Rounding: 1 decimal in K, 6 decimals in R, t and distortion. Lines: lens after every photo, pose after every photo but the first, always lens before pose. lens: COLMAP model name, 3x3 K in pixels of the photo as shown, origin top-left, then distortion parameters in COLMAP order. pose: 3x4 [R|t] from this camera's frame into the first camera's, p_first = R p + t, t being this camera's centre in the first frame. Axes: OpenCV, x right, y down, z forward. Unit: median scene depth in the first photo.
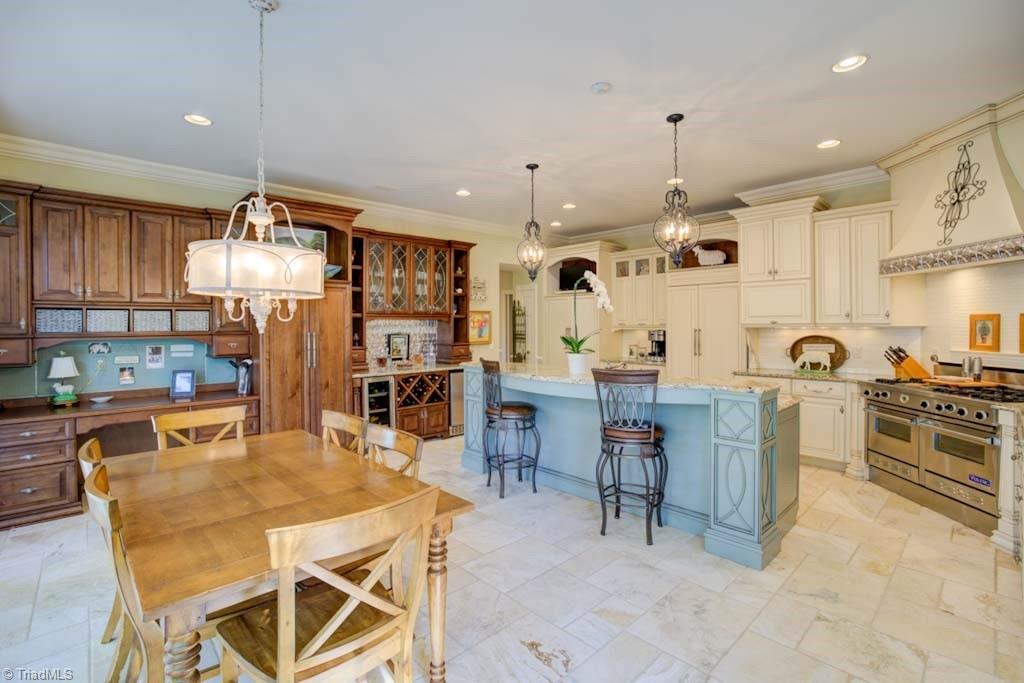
lens RADIAL K [[474.2, 0, 513.6], [0, 474.2, 333.0], [0, 0, 1]] dist [-0.047792, 0.026295]
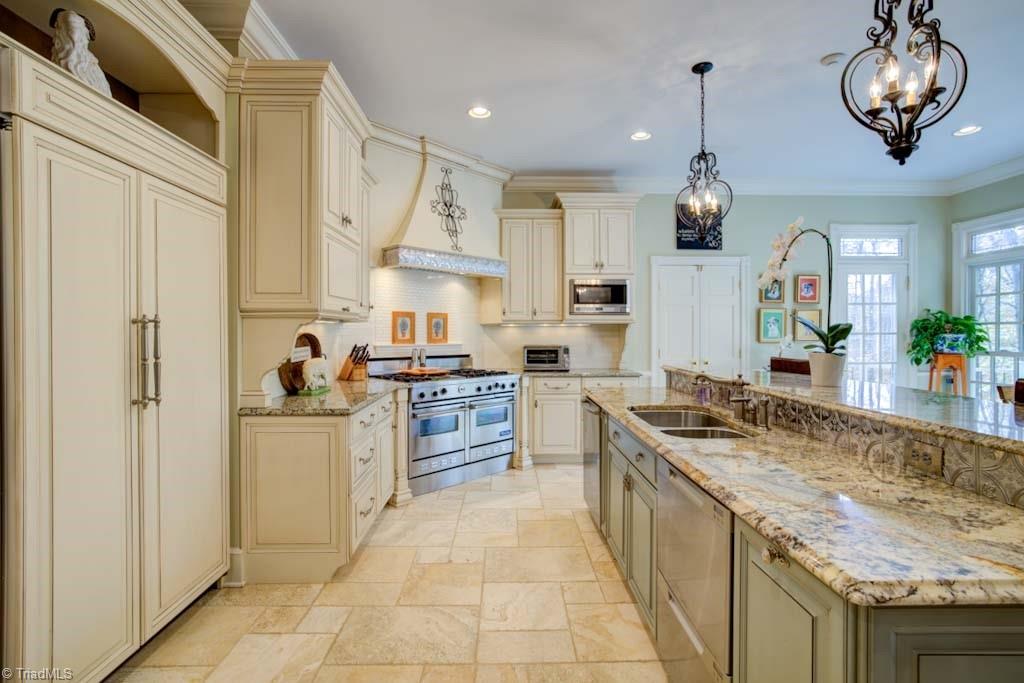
lens RADIAL K [[470.6, 0, 523.0], [0, 470.6, 335.2], [0, 0, 1]] dist [-0.044679, 0.025008]
pose [[-0.751007, 0.005478, 0.660271, 0.032795], [0.018721, 0.999740, 0.012999, 0.007369], [-0.660029, 0.022123, -0.750915, 1.614070]]
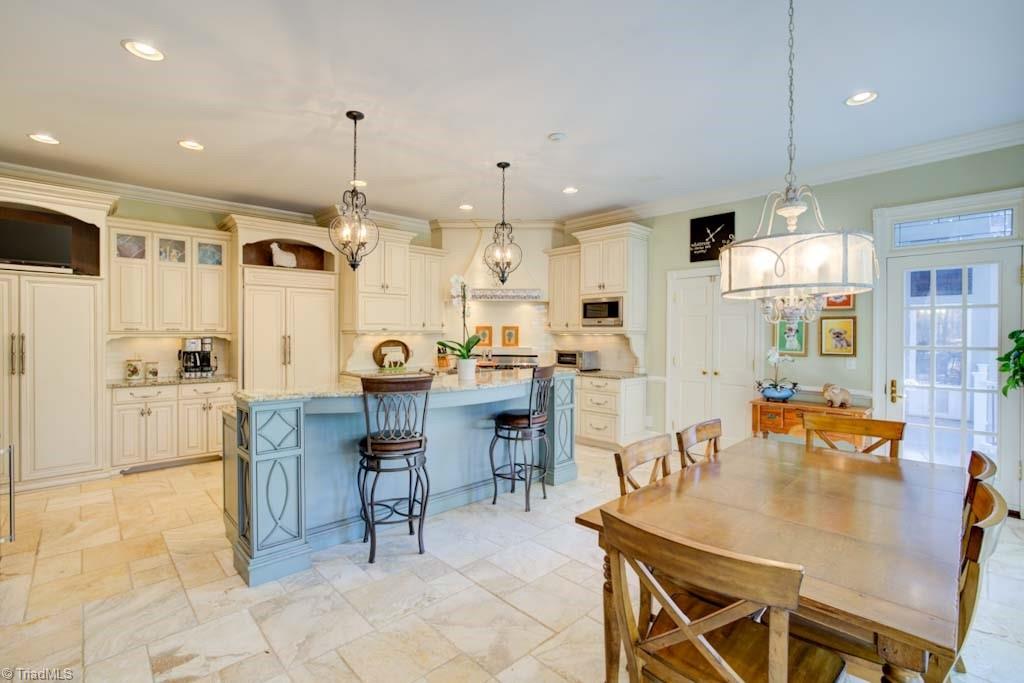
lens RADIAL K [[470.6, 0, 523.0], [0, 470.6, 335.2], [0, 0, 1]] dist [-0.044679, 0.025008]
pose [[-0.020845, 0.001949, 0.999781, -0.791279], [0.014738, 0.999890, -0.001642, -0.000168], [-0.999674, 0.014701, -0.020872, 0.854939]]
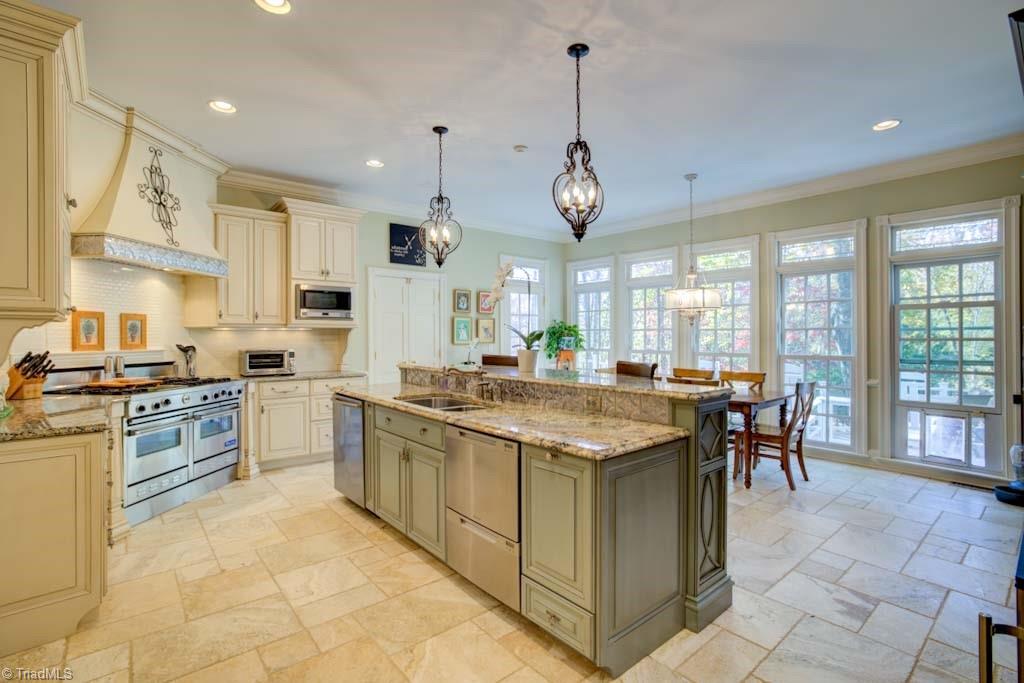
lens RADIAL K [[474.2, 0, 513.6], [0, 474.2, 333.0], [0, 0, 1]] dist [-0.047792, 0.026295]
pose [[-0.998946, 0.011024, 0.044558, 0.117725], [0.011523, 0.999874, 0.010962, 0.002465], [-0.044431, 0.011464, -0.998947, 1.825971]]
